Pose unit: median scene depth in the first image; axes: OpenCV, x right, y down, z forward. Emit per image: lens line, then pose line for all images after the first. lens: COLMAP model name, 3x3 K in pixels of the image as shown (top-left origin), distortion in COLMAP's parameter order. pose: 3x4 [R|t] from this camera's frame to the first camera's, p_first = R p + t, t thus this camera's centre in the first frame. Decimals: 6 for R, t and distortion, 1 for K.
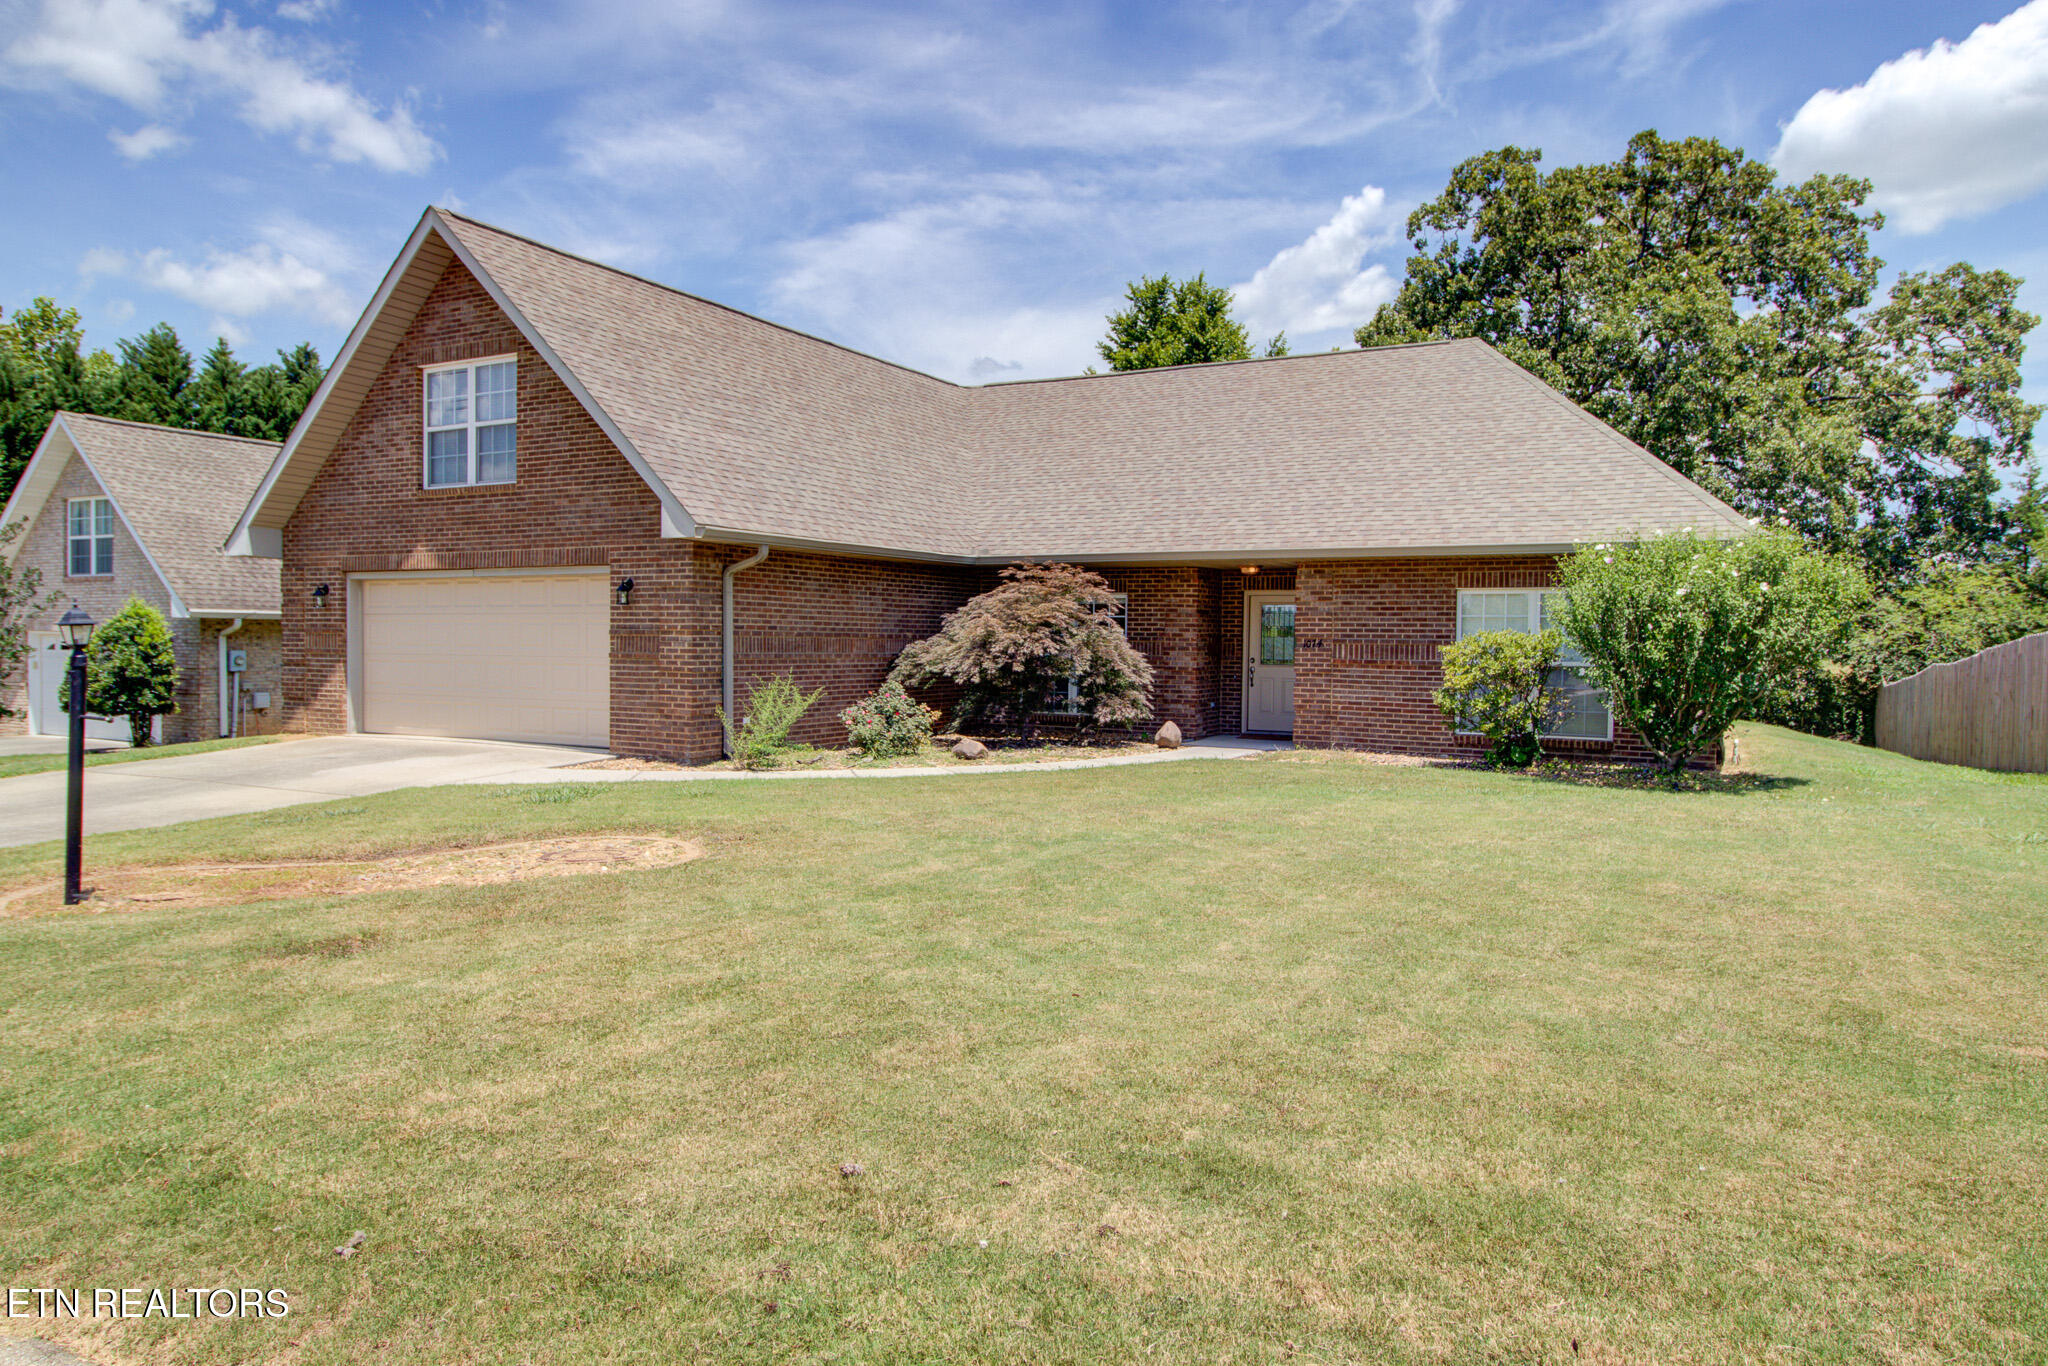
lens RADIAL K [[1323.5, 0, 1010.5], [0, 1323.5, 686.3], [0, 0, 1]] dist [0.005513, -0.002146]
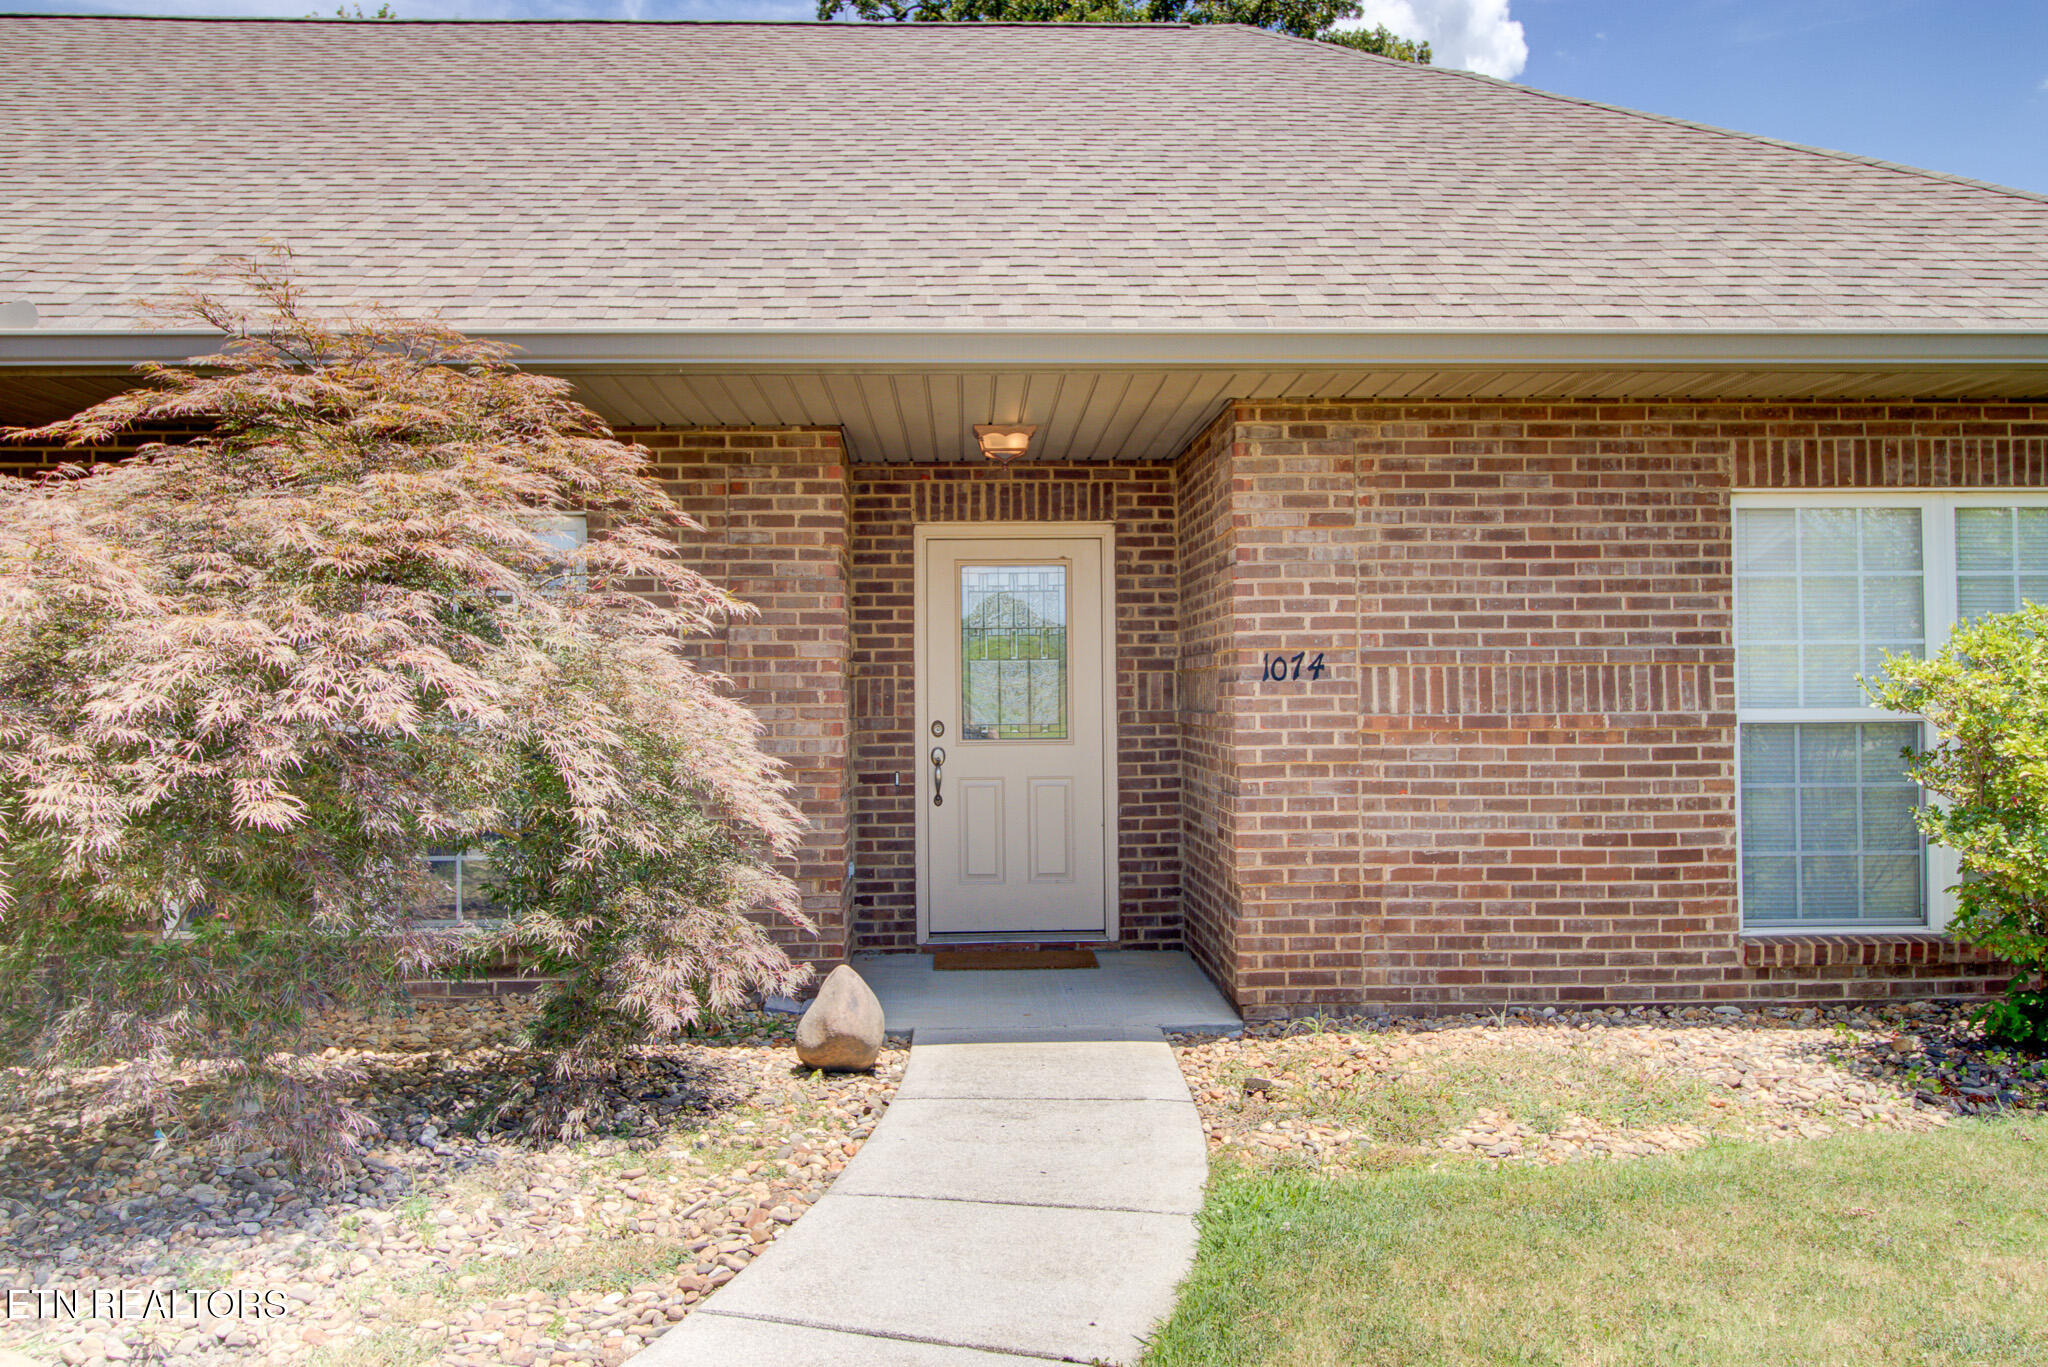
lens RADIAL K [[1634.6, 0, 1024.0], [0, 1634.6, 683.5], [0, 0, 1]] dist [0.001486, 0.001405]
pose [[0.856334, -0.014097, 0.516231, -0.017796], [0.037781, 0.998659, -0.035402, -0.016888], [-0.515039, 0.049820, 0.855718, 0.679023]]
